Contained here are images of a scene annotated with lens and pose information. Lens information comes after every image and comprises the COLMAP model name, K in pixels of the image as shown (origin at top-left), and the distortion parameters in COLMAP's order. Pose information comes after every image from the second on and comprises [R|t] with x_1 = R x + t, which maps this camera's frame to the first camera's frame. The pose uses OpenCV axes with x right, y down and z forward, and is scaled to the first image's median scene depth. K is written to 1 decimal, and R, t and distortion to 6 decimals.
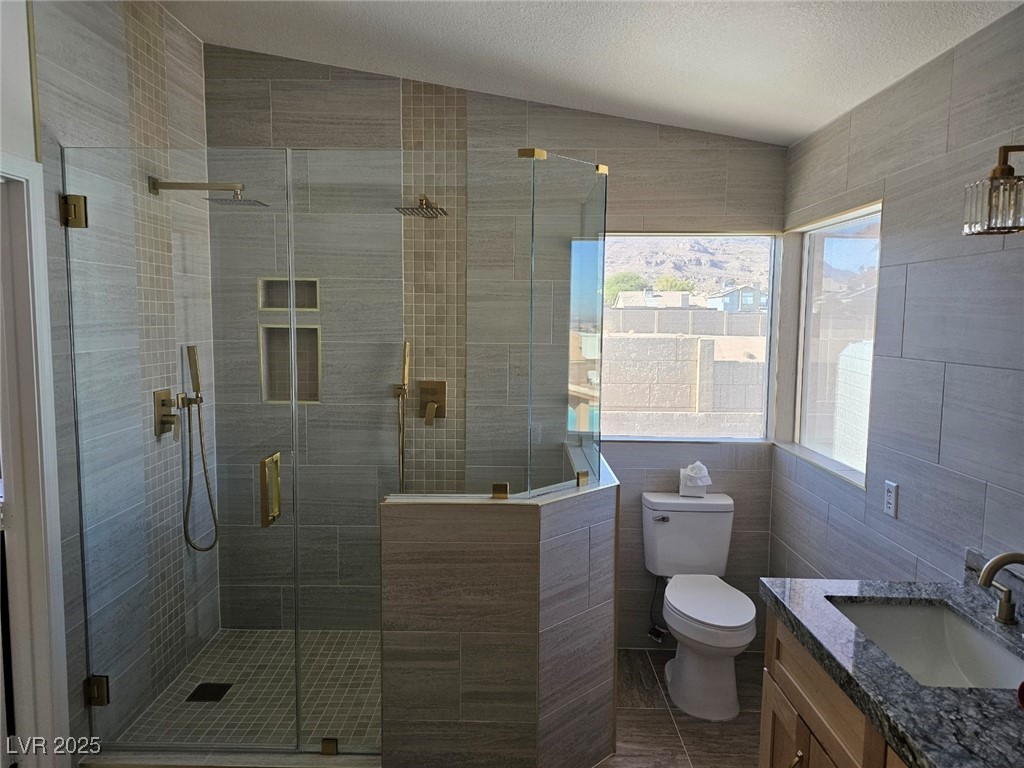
lens RADIAL K [[688.9, 0, 497.2], [0, 688.9, 377.7], [0, 0, 1]] dist [0.047675, -0.039079]
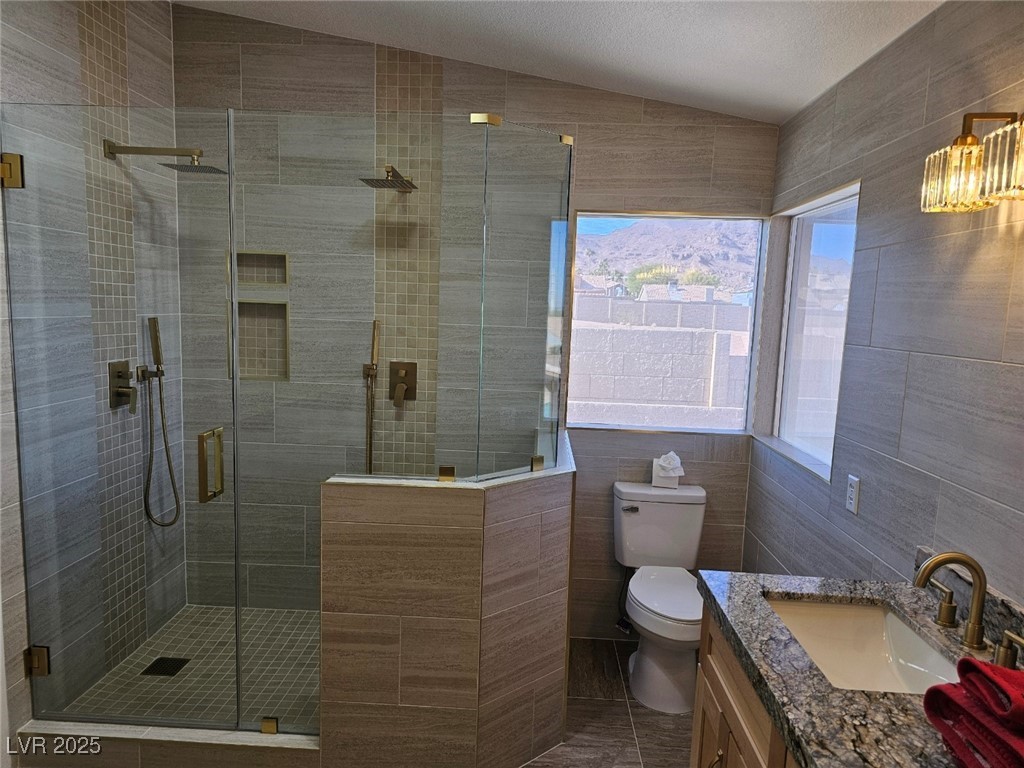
lens RADIAL K [[688.9, 0, 502.8], [0, 688.9, 393.0], [0, 0, 1]] dist [0.047675, -0.039079]
pose [[0.999326, 0.029188, -0.022242, 0.089195], [-0.028354, 0.998916, 0.036913, 0.011644], [0.023295, -0.036258, 0.999071, 0.033982]]
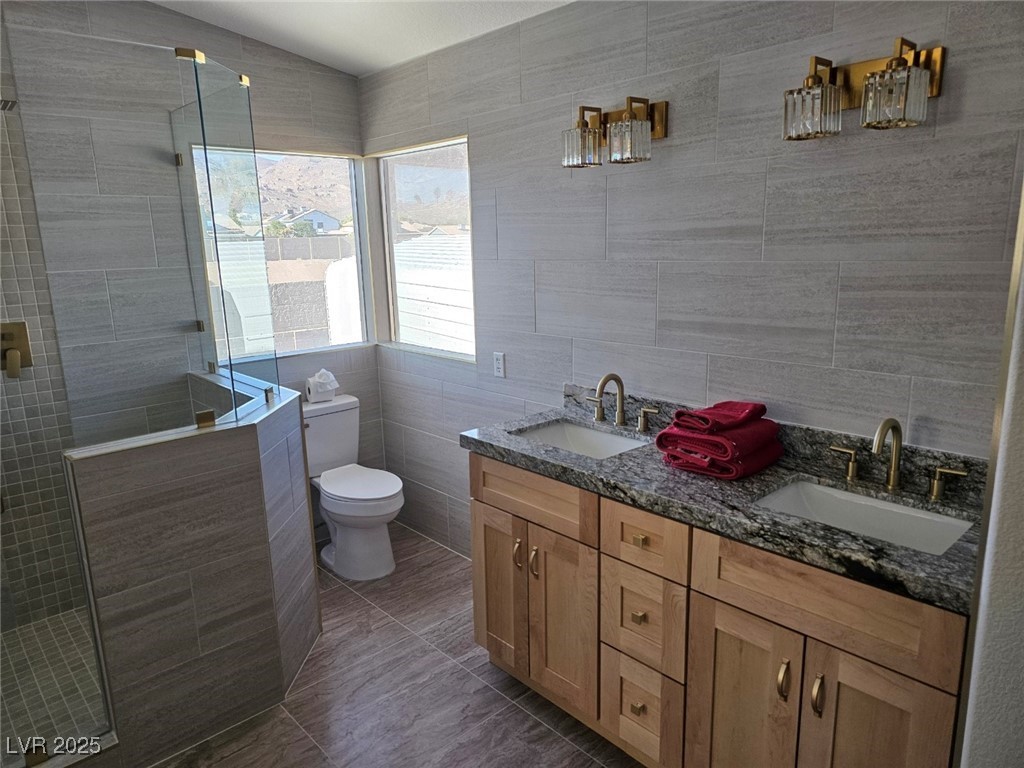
lens RADIAL K [[688.9, 0, 504.6], [0, 688.9, 383.2], [0, 0, 1]] dist [0.047675, -0.039079]
pose [[0.720987, -0.169430, 0.671916, -0.297238], [0.092464, 0.984500, 0.149034, 0.008320], [-0.686752, -0.045324, 0.725478, 0.010715]]
